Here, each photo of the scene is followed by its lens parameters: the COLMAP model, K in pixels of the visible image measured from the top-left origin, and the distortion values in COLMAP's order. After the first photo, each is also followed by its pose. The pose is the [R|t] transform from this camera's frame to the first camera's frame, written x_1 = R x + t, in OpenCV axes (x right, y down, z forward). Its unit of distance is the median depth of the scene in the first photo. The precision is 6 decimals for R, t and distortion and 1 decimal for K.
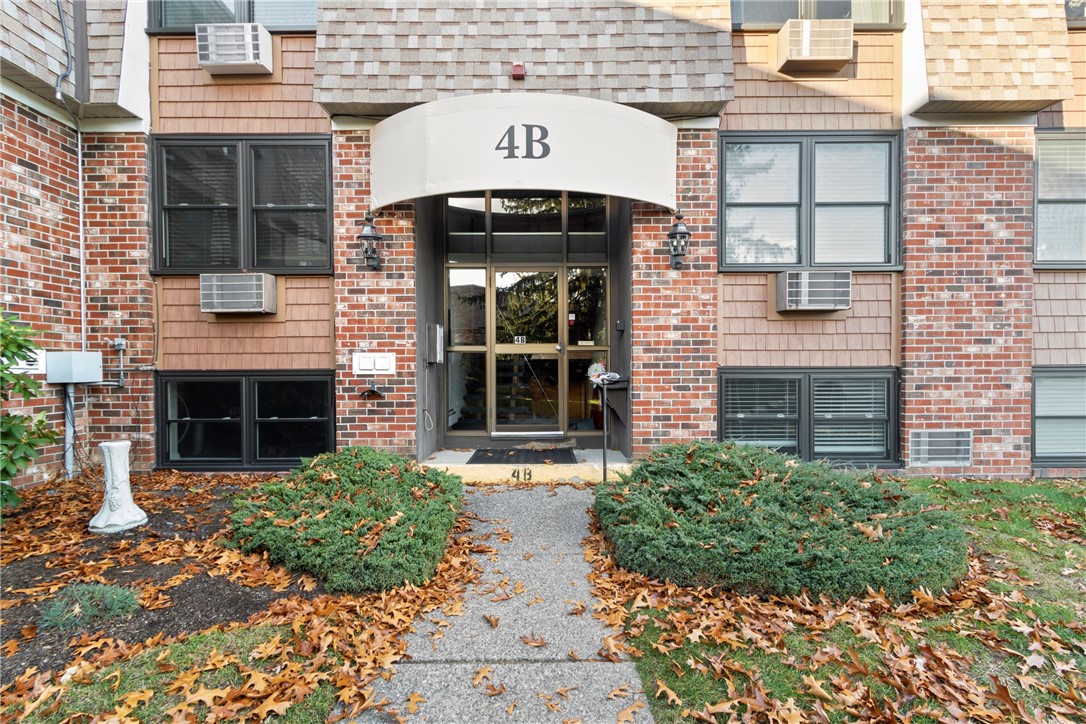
lens RADIAL K [[513.7, 0, 542.0], [0, 513.7, 371.4], [0, 0, 1]] dist [0.008988, -0.002806]
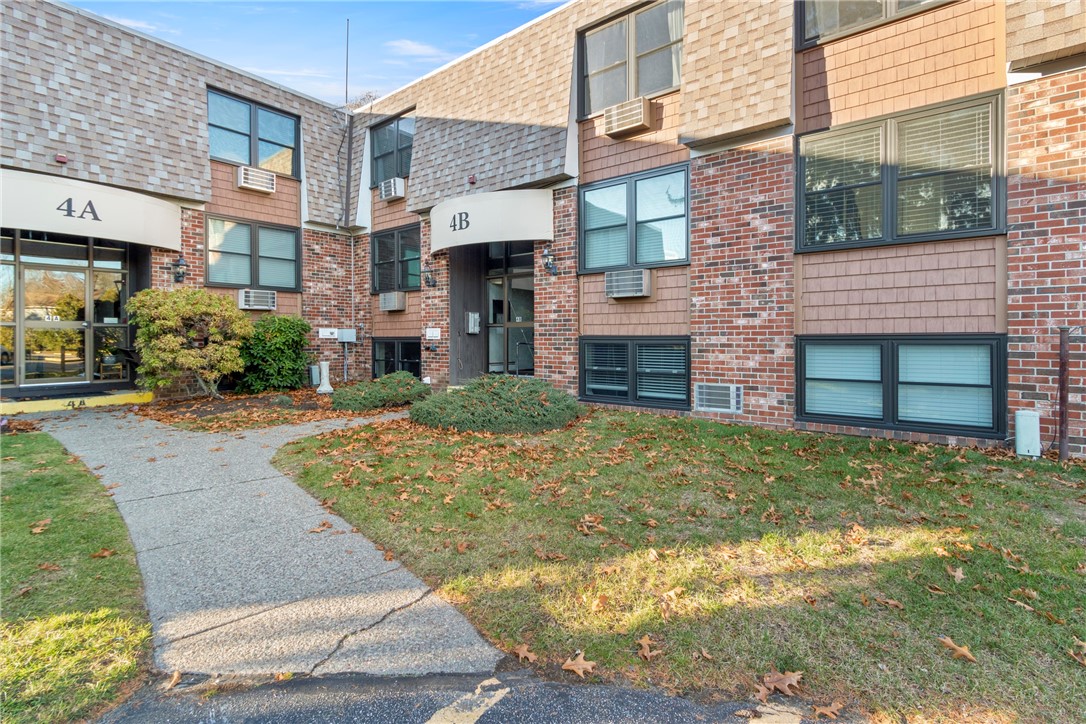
lens RADIAL K [[513.7, 0, 542.1], [0, 513.7, 332.0], [0, 0, 1]] dist [0.008988, -0.002806]
pose [[0.780315, -0.003435, -0.625378, 1.243954], [-0.004839, 0.999922, -0.011530, -0.001000], [0.625368, 0.012023, 0.780237, -0.289511]]
